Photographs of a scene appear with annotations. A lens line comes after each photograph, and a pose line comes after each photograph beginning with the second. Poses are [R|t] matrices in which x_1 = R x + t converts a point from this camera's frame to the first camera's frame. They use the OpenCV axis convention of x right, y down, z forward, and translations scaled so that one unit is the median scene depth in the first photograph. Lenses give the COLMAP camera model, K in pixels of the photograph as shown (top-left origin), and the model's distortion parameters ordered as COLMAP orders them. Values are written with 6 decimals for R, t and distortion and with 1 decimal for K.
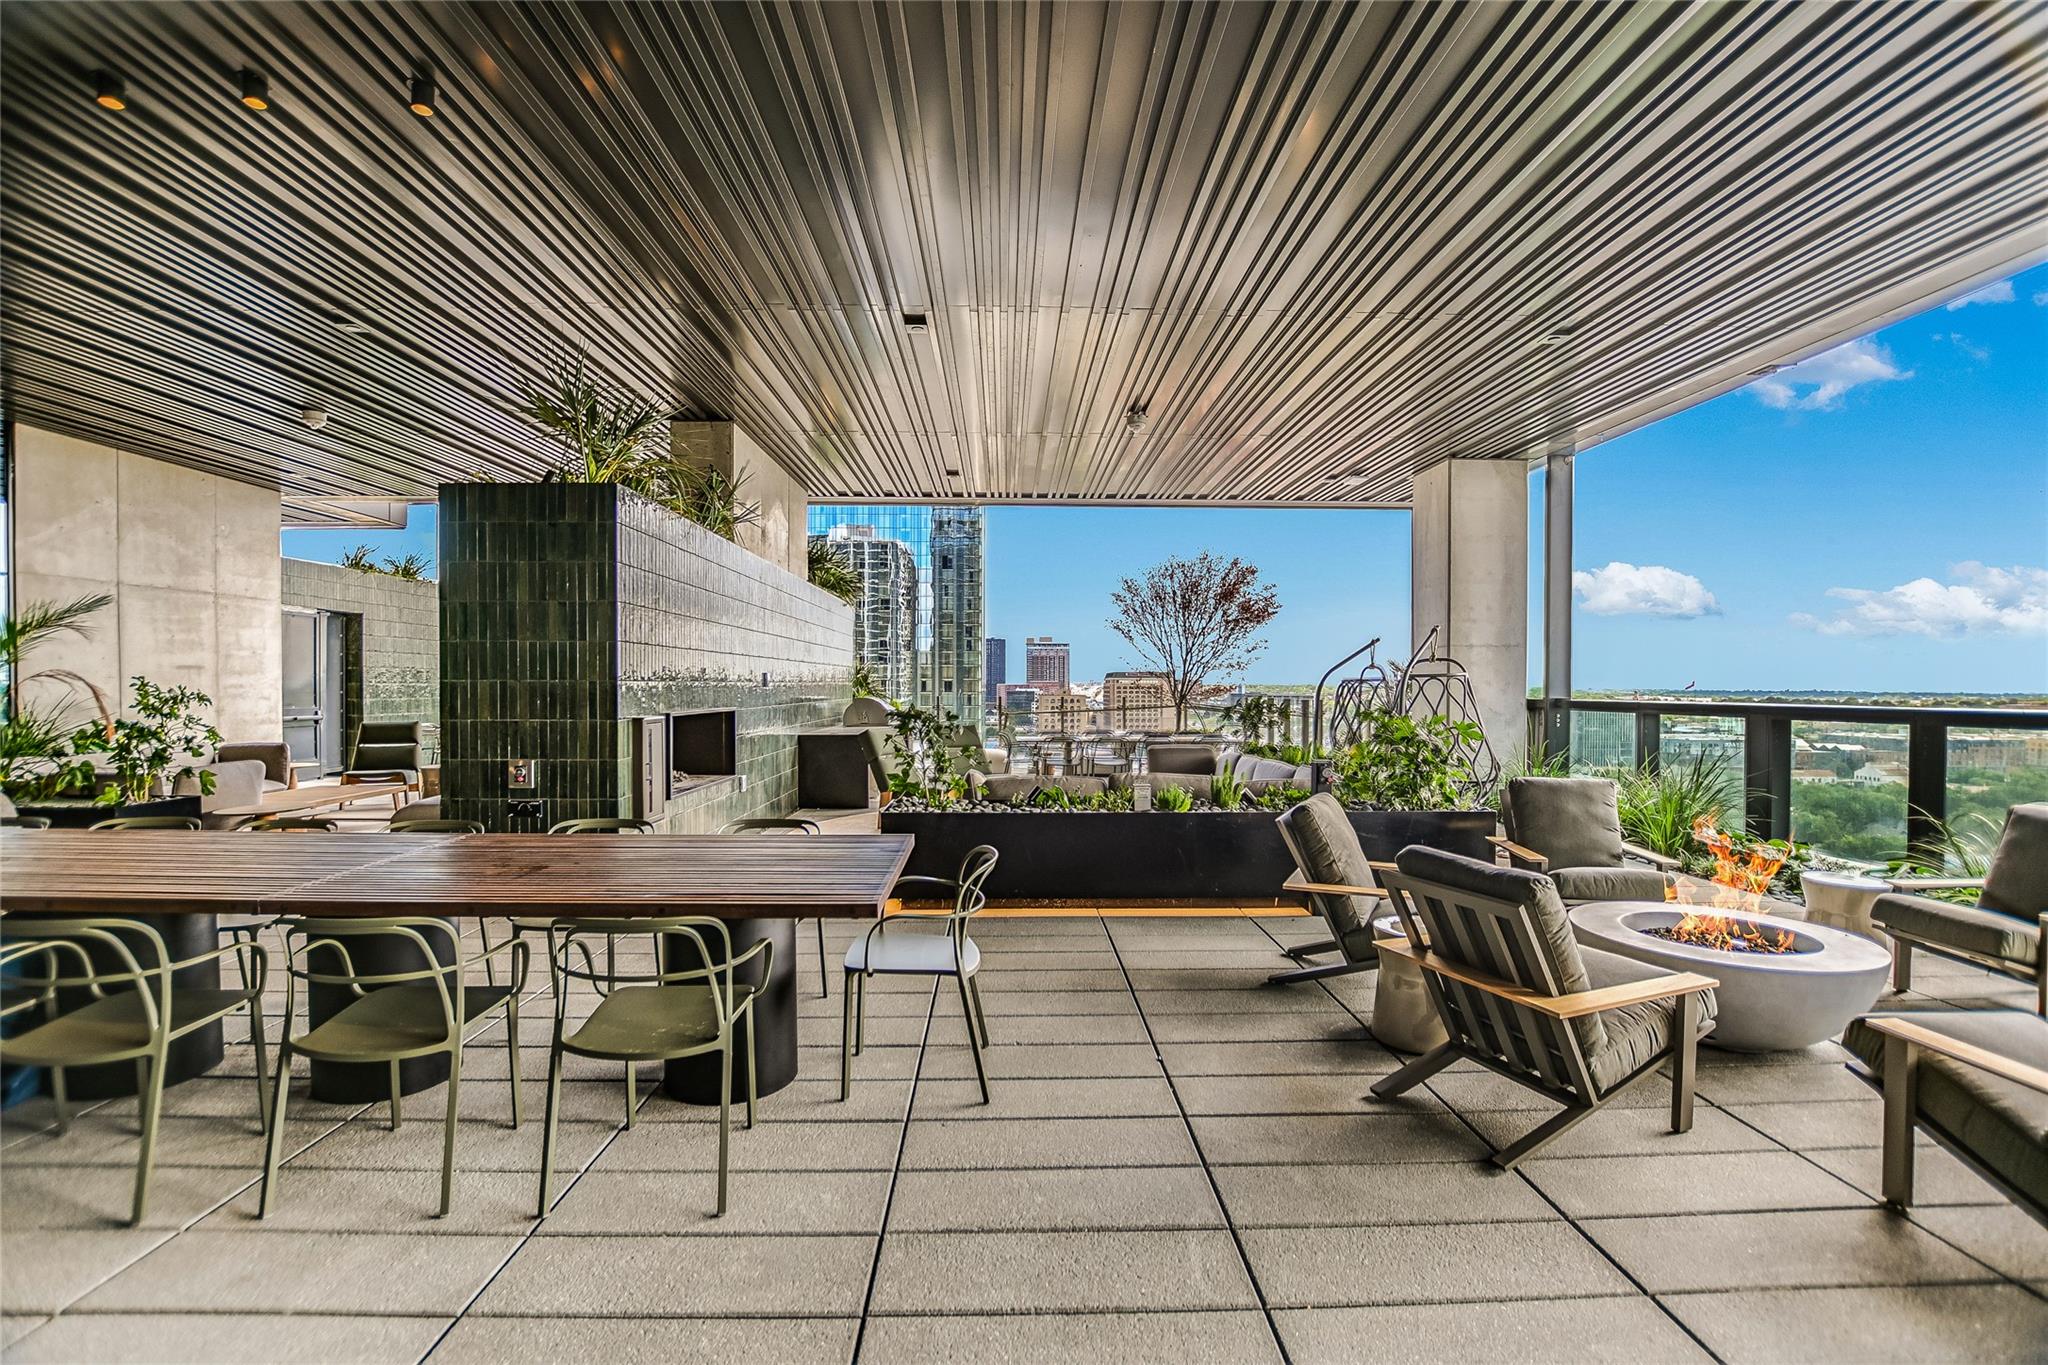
lens RADIAL K [[912.4, 0, 1030.7], [0, 912.4, 711.8], [0, 0, 1]] dist [-0.000381, -0.000435]
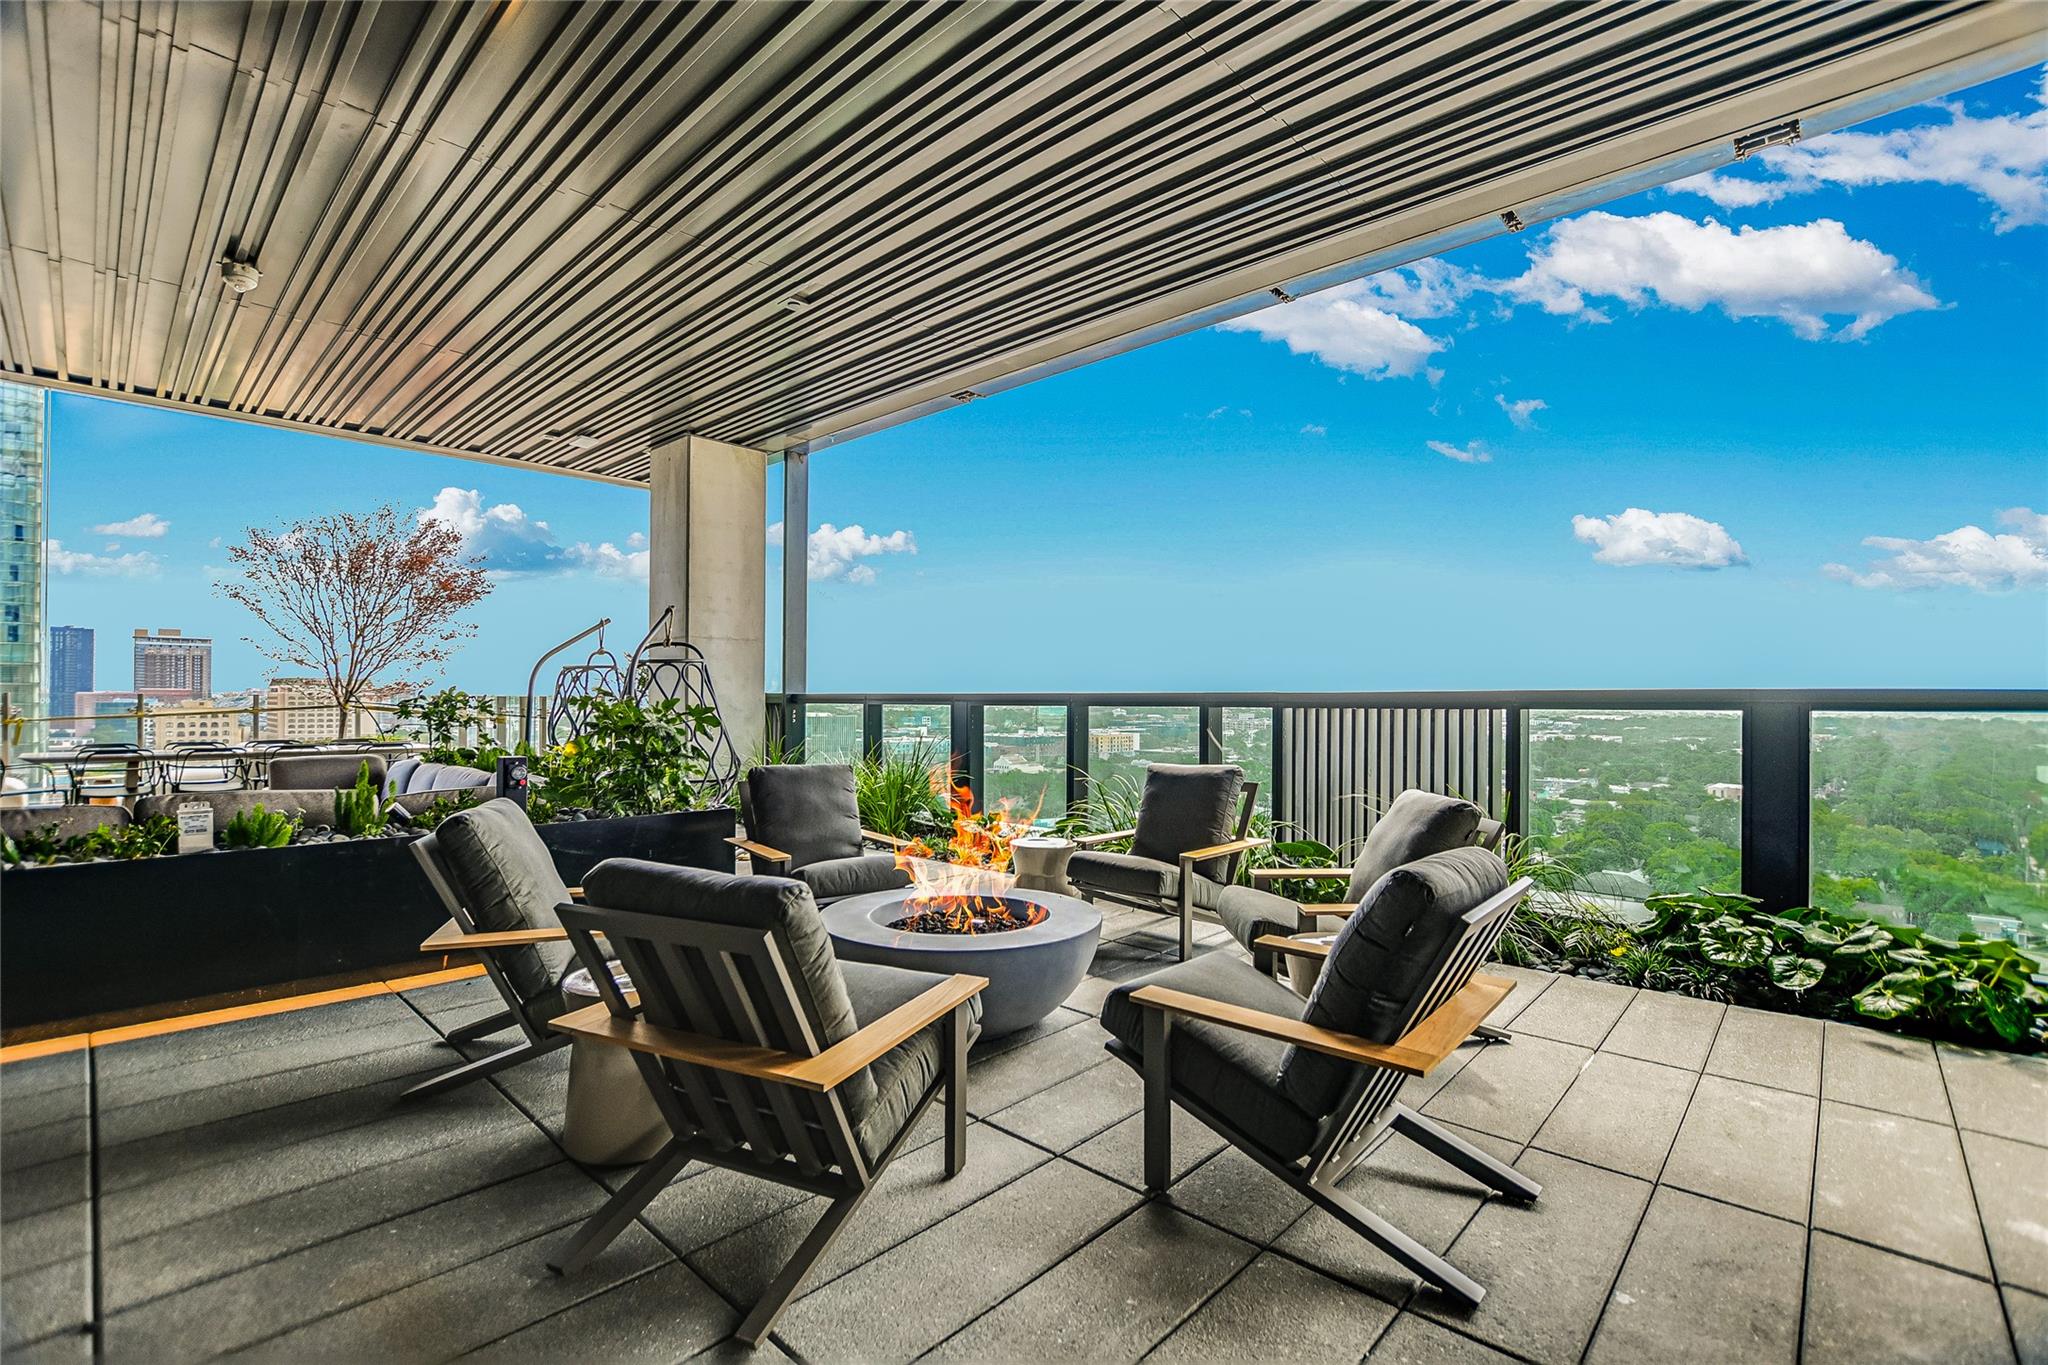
lens RADIAL K [[897.4, 0, 1060.9], [0, 897.4, 699.1], [0, 0, 1]] dist [-0.067005, 0.026331]
pose [[0.681986, 0.008050, 0.731321, 0.142046], [0.014539, 0.999593, -0.024560, 0.042673], [-0.731221, 0.027382, 0.681591, 0.270426]]
